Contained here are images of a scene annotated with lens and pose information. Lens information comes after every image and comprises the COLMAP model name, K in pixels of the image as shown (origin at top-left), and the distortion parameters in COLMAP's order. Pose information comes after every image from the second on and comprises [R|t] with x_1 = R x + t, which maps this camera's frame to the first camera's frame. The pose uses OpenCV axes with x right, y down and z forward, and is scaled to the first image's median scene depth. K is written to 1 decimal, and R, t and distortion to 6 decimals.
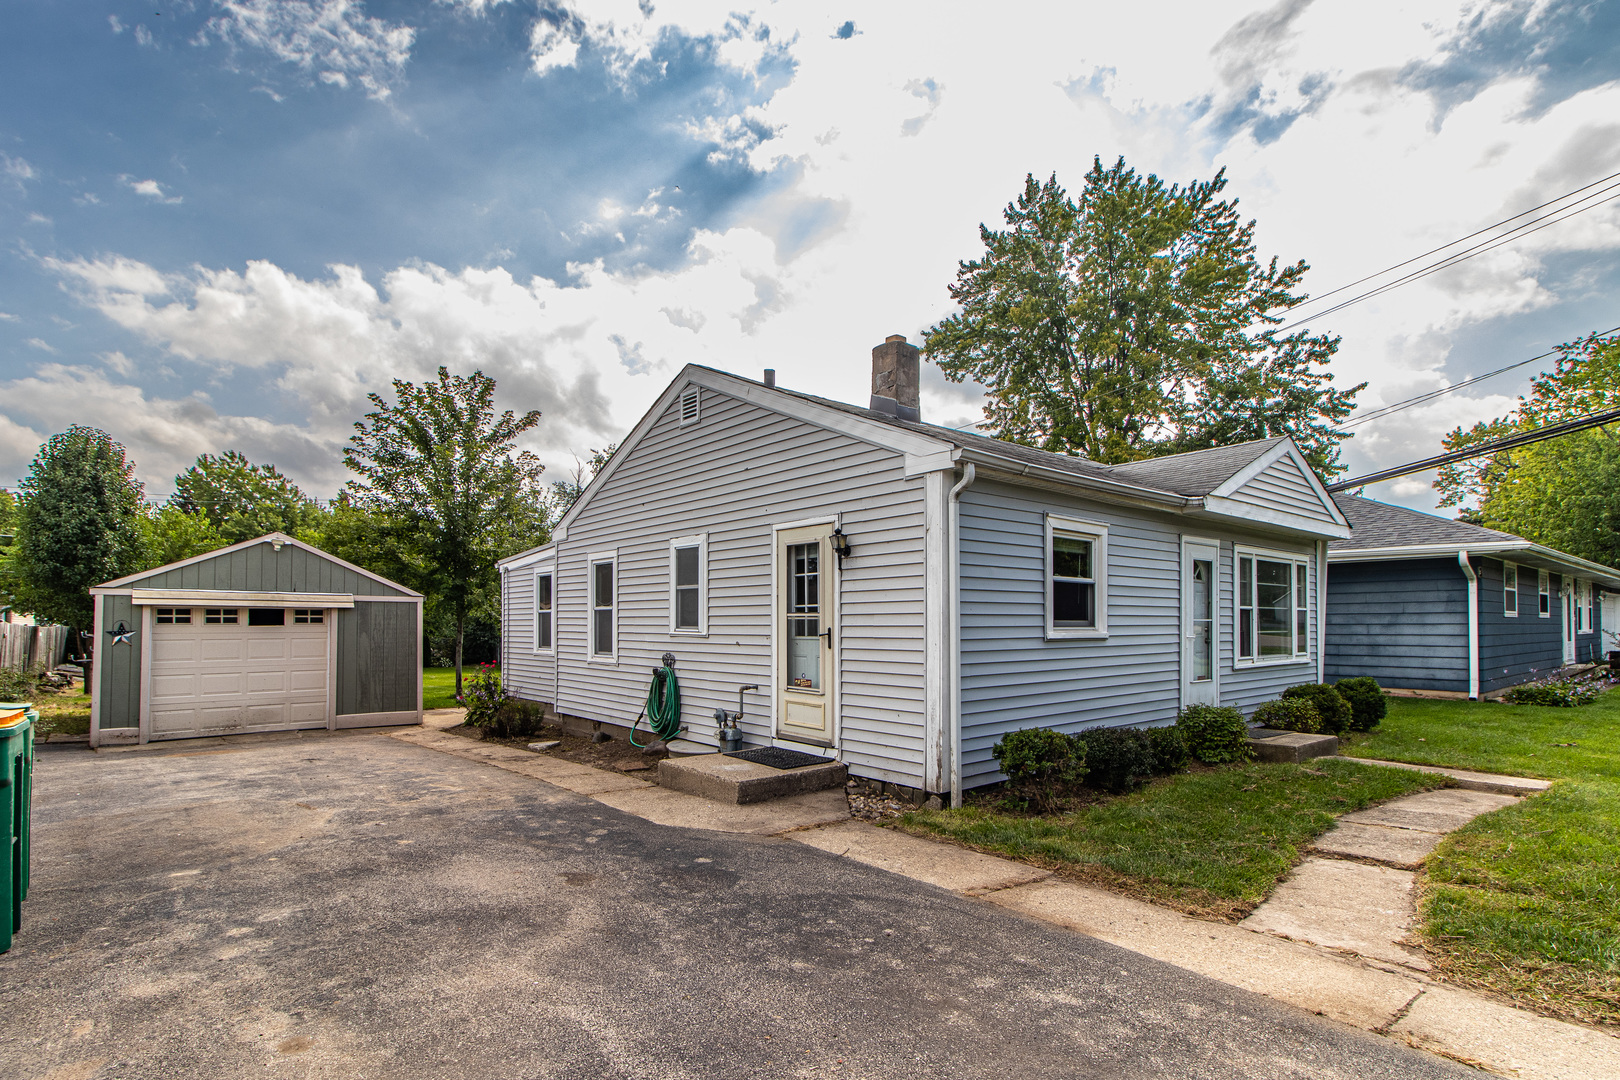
lens RADIAL K [[699.3, 0, 745.4], [0, 699.3, 574.2], [0, 0, 1]] dist [0.001061, 0.000010]
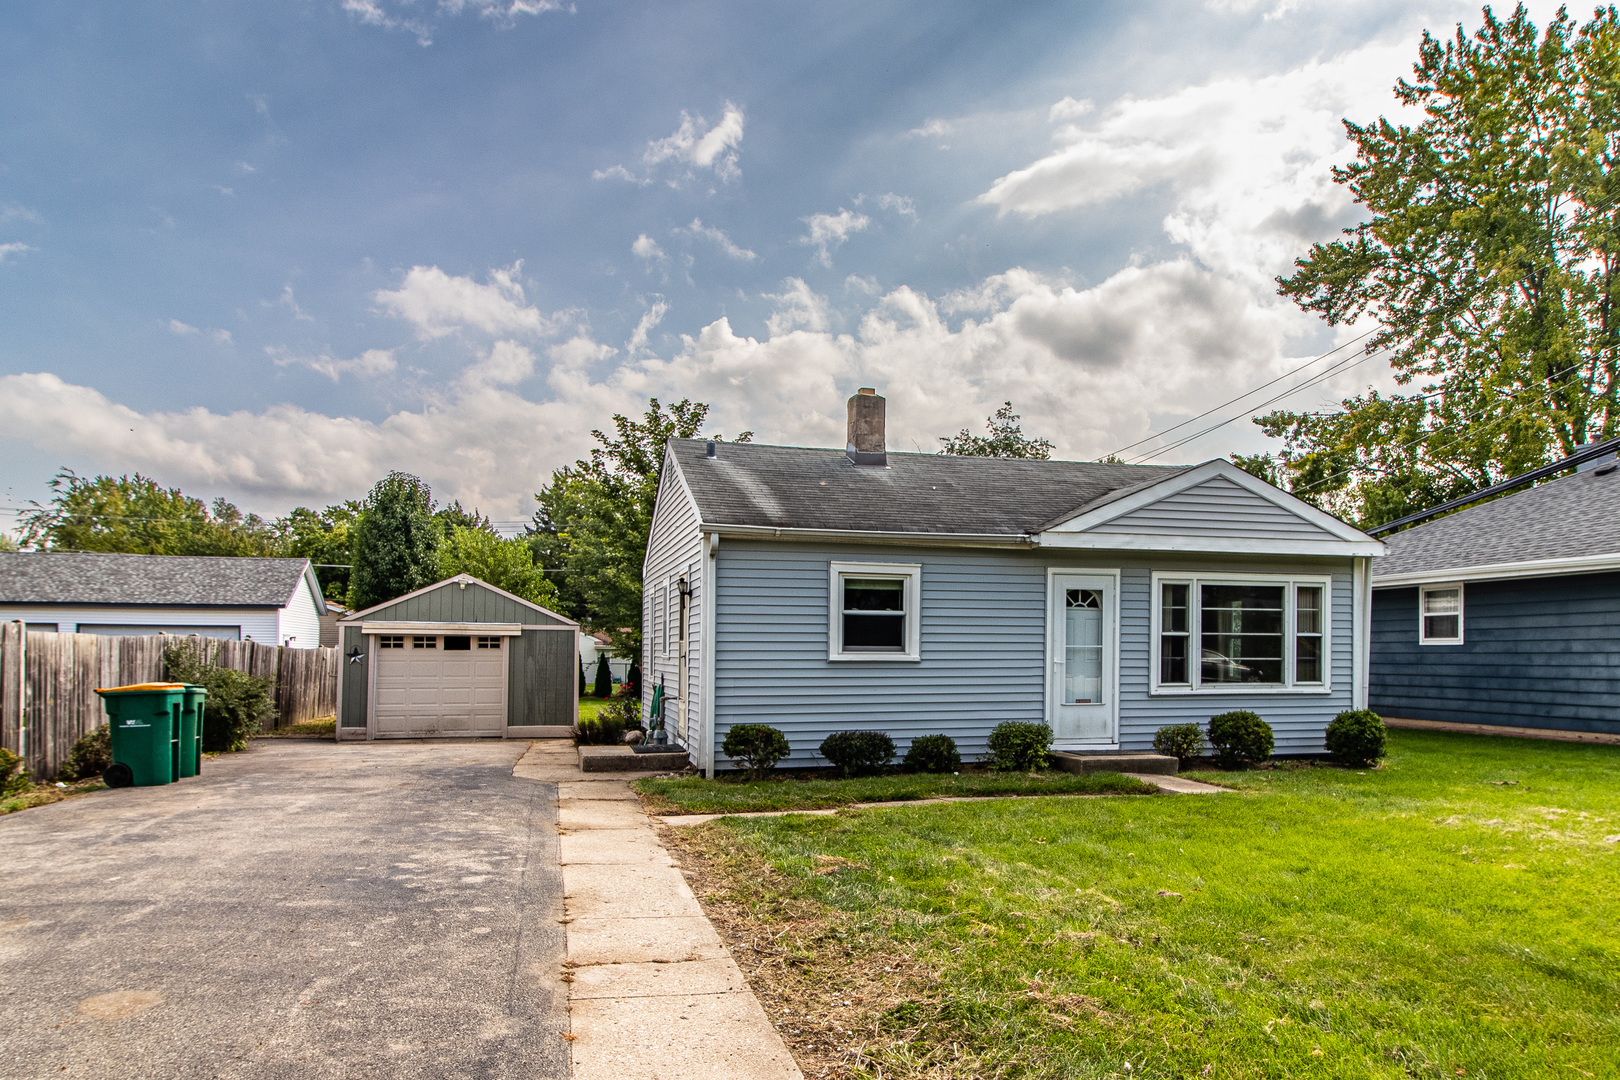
lens RADIAL K [[786.4, 0, 743.9], [0, 786.4, 579.2], [0, 0, 1]] dist [0.000915, 0.000221]
pose [[0.941912, -0.026877, -0.334782, 0.276955], [0.020230, 0.999523, -0.023325, -0.008816], [0.335250, 0.015197, 0.942007, -0.141847]]
